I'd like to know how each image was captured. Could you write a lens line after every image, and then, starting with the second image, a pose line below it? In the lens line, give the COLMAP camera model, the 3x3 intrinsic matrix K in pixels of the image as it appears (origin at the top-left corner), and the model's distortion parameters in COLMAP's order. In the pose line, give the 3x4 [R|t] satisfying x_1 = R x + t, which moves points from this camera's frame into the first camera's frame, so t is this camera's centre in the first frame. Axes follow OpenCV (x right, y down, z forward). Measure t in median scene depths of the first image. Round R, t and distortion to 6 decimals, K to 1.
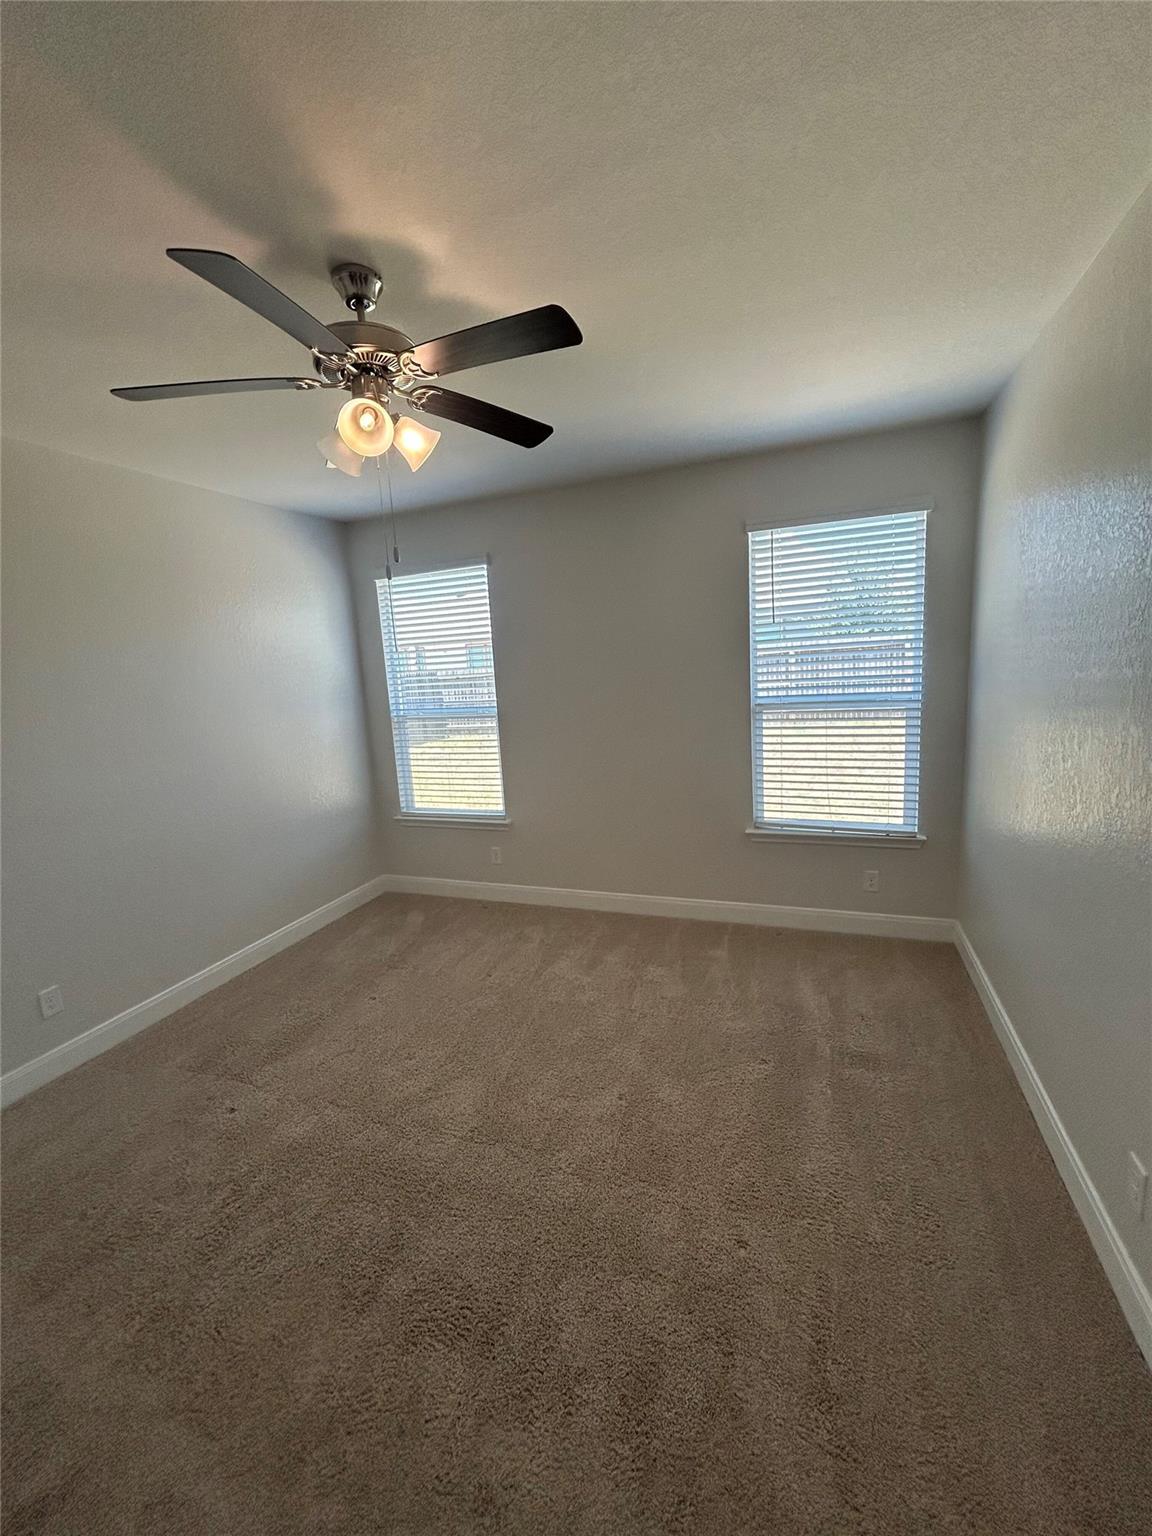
lens RADIAL K [[621.2, 0, 576.0], [0, 621.2, 768.0], [0, 0, 1]] dist [-0.001705, -0.000162]
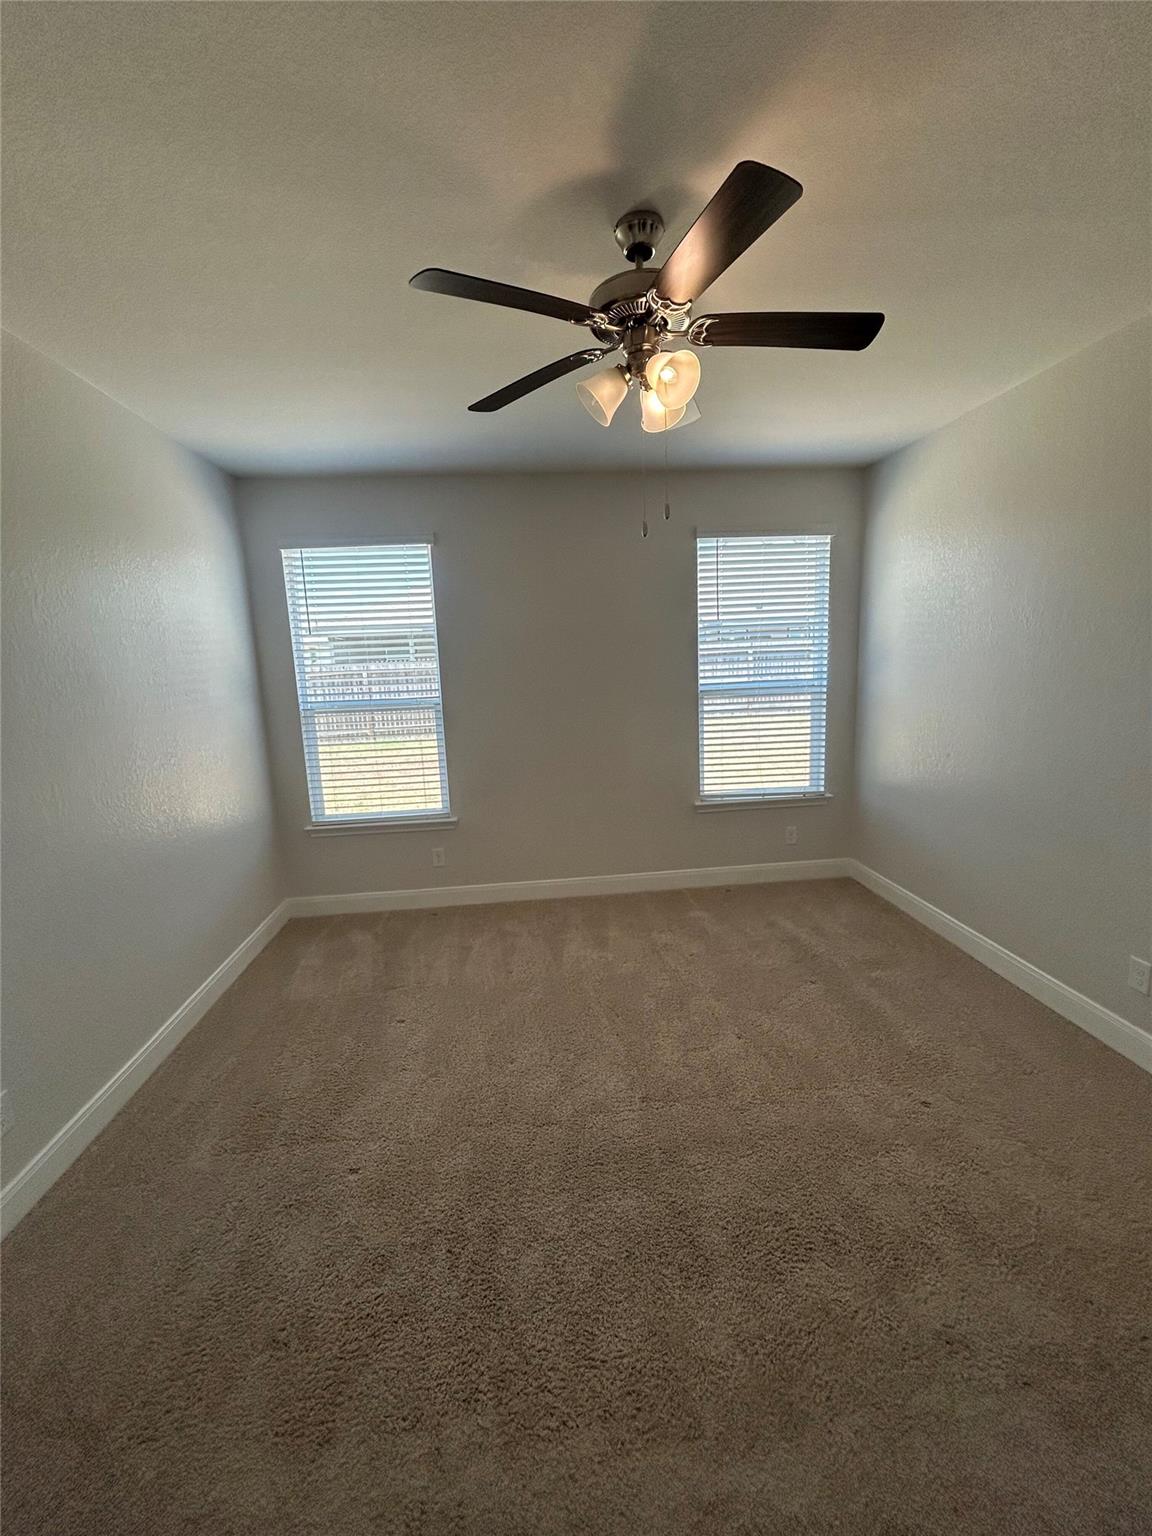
lens RADIAL K [[624.2, 0, 578.8], [0, 624.2, 765.0], [0, 0, 1]] dist [-0.002959, 0.000484]
pose [[0.897548, -0.050173, 0.438053, -0.407994], [0.061332, 0.998053, -0.011352, 0.031807], [-0.436630, 0.037055, 0.898878, 0.077232]]
